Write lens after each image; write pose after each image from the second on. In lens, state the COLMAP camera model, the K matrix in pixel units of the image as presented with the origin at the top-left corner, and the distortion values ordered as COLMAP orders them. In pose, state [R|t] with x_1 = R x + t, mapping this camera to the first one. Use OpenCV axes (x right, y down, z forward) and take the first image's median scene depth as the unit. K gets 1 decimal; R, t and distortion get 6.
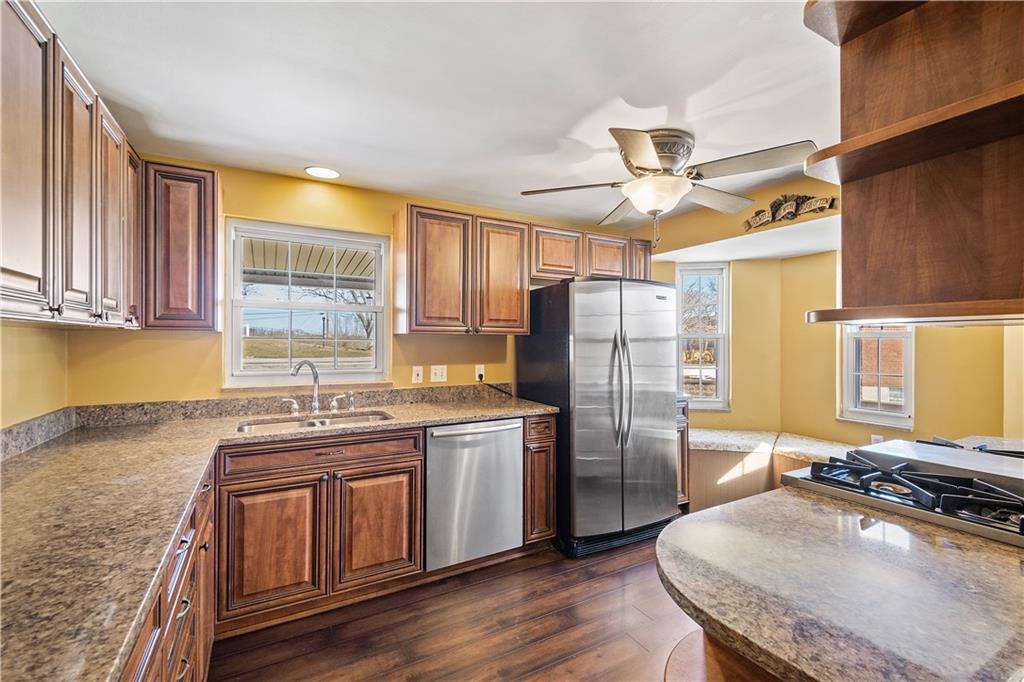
lens RADIAL K [[449.7, 0, 519.1], [0, 449.7, 345.9], [0, 0, 1]] dist [0.010310, -0.000052]
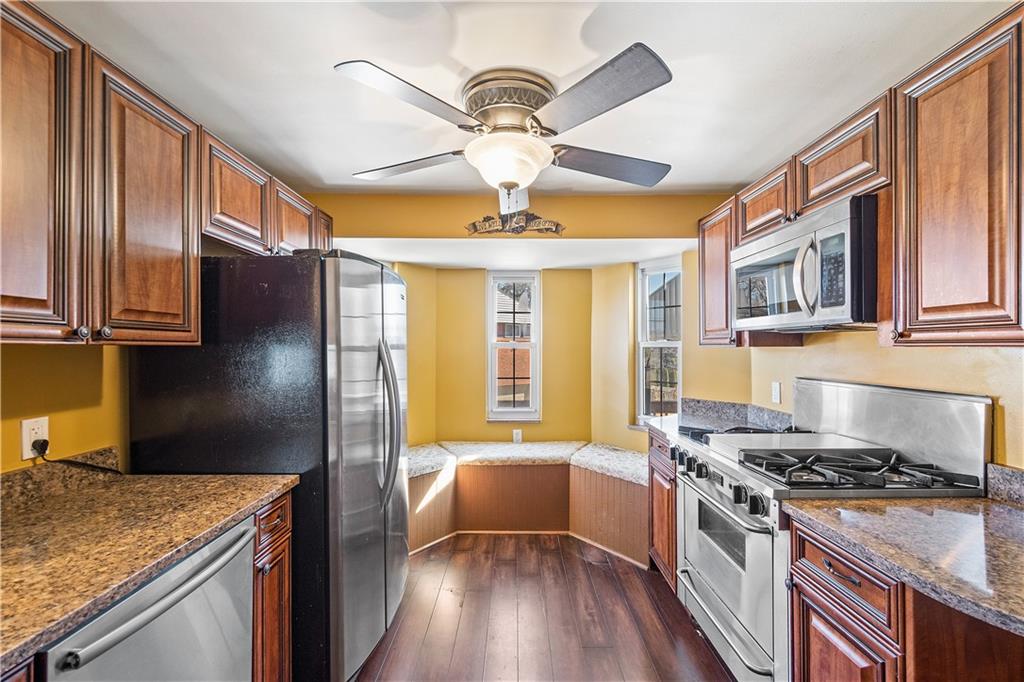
lens RADIAL K [[449.7, 0, 519.1], [0, 449.7, 345.9], [0, 0, 1]] dist [0.010310, -0.000052]
pose [[0.481580, -0.001303, 0.876401, -0.252537], [0.011220, 0.999926, -0.004679, -0.017099], [-0.876331, 0.012086, 0.481559, 0.441323]]
